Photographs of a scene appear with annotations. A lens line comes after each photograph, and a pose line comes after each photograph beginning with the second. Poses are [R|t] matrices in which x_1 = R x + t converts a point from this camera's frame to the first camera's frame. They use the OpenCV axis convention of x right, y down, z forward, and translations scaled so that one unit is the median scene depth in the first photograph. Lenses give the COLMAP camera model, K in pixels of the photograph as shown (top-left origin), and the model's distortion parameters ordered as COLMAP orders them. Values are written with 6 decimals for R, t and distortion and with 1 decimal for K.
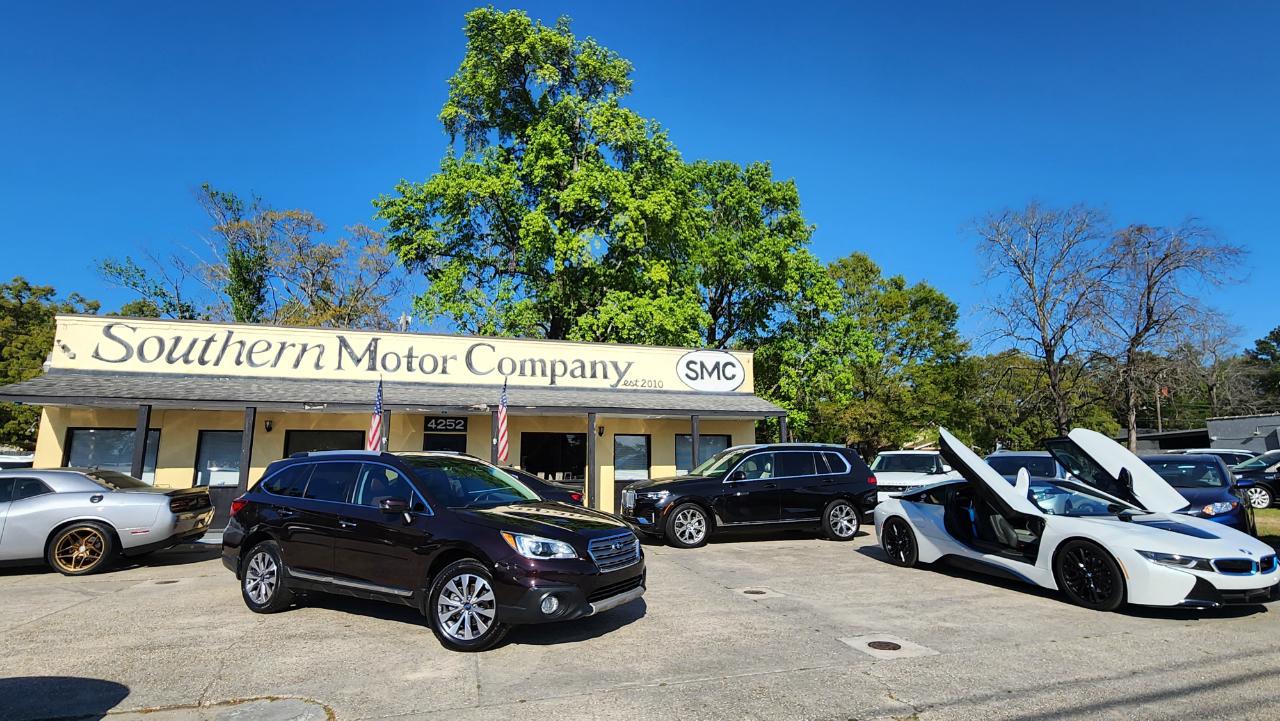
lens RADIAL K [[639.5, 0, 632.8], [0, 639.5, 347.7], [0, 0, 1]] dist [0.002843, -0.000085]
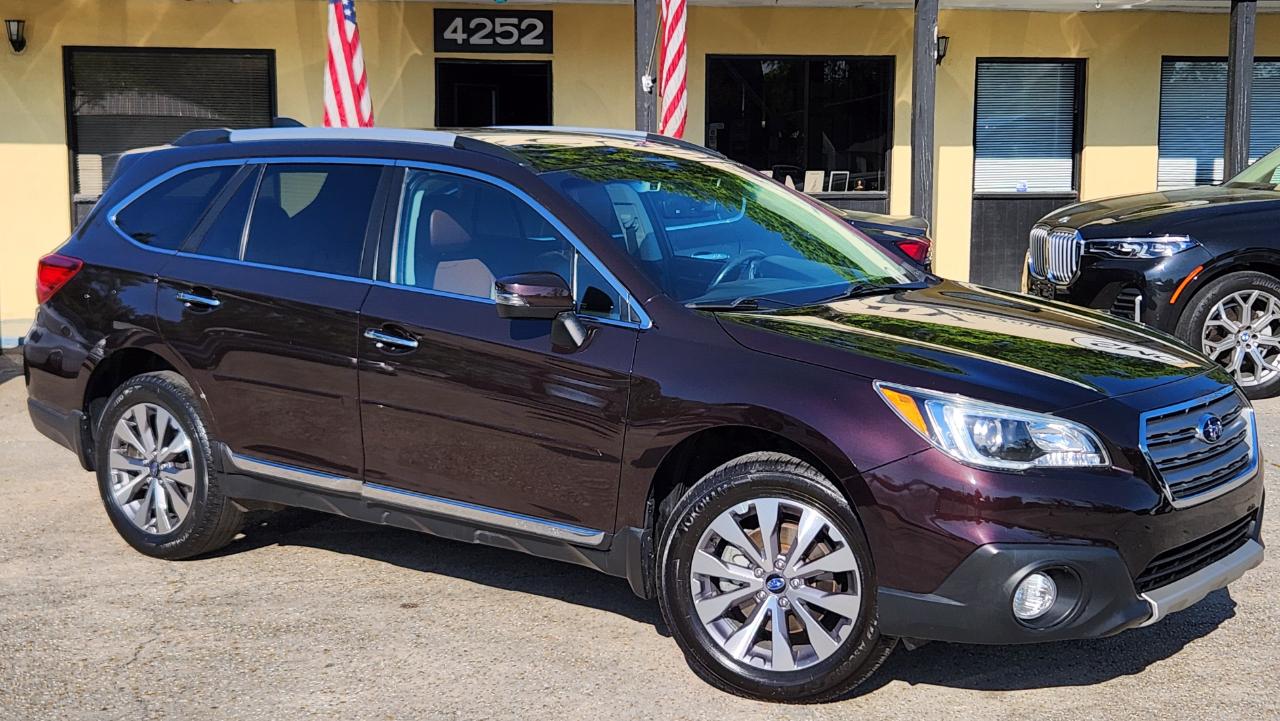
lens RADIAL K [[1803.8, 0, 642.4], [0, 1803.8, 360.4], [0, 0, 1]] dist [0.101183, 0.000000]
pose [[0.989398, 0.024812, -0.143093, -0.071974], [0.019653, 0.953359, 0.301198, -0.004800], [0.143892, -0.300817, 0.942764, 0.034265]]
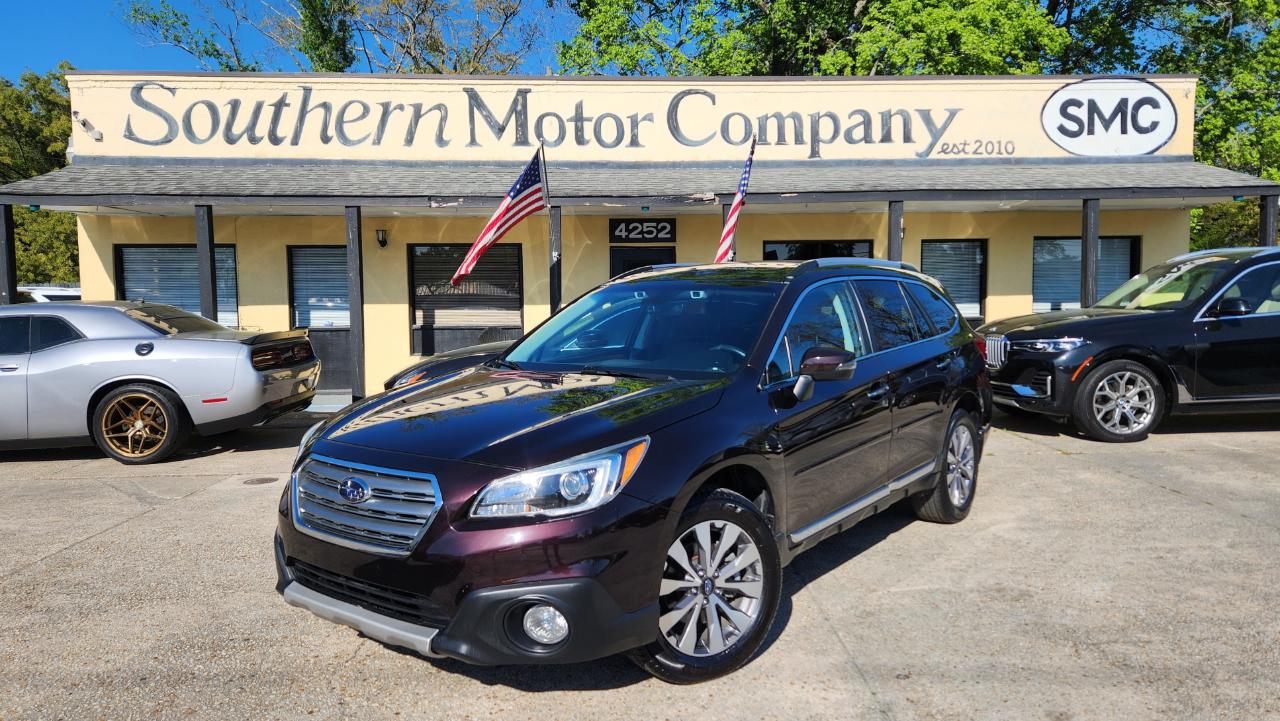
lens RADIAL K [[880.7, 0, 635.9], [0, 880.7, 366.9], [0, 0, 1]] dist [0.077592, -0.047213]
pose [[0.970777, 0.009160, -0.239808, -0.099831], [0.052226, 0.967258, 0.248365, 0.037774], [0.234231, -0.253631, 0.938513, 0.179260]]
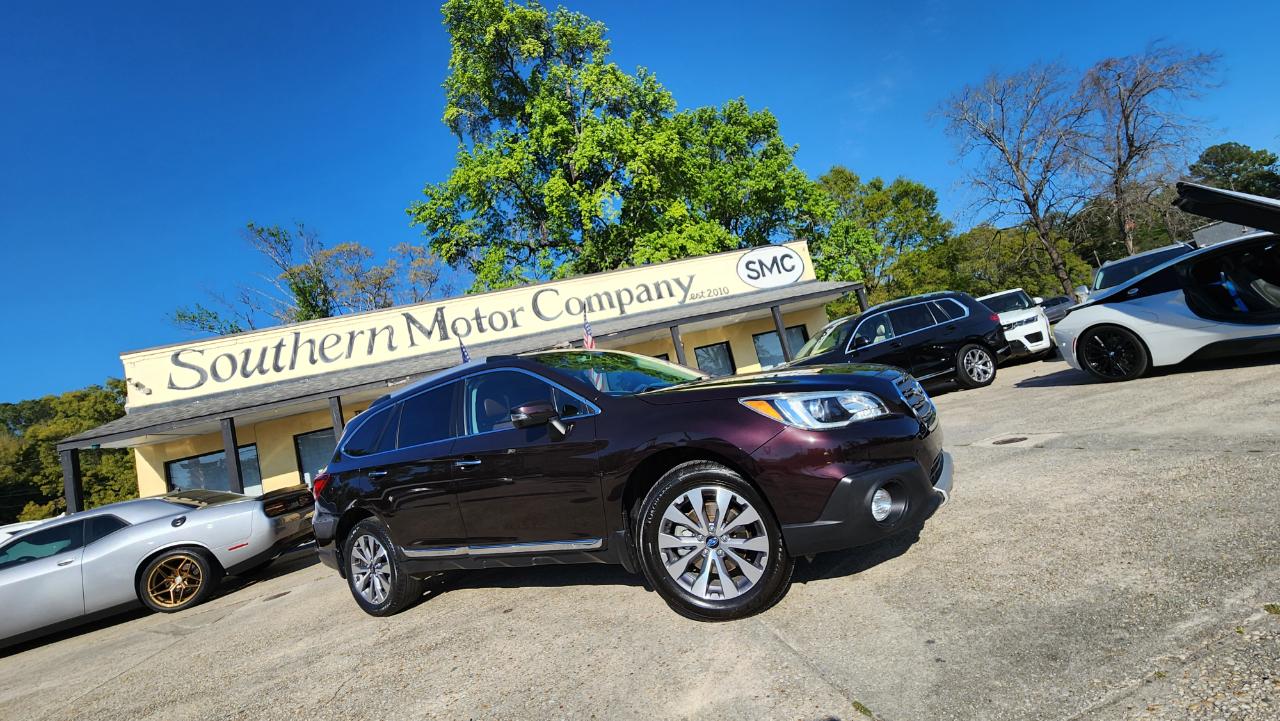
lens RADIAL K [[527.4, 0, 632.8], [0, 527.4, 350.2], [0, 0, 1]] dist [0.004188, -0.000526]
pose [[0.970143, -0.238475, -0.044183, -0.099625], [0.240928, 0.968520, 0.062629, 0.073209], [0.027856, -0.071404, 0.997058, 0.205489]]
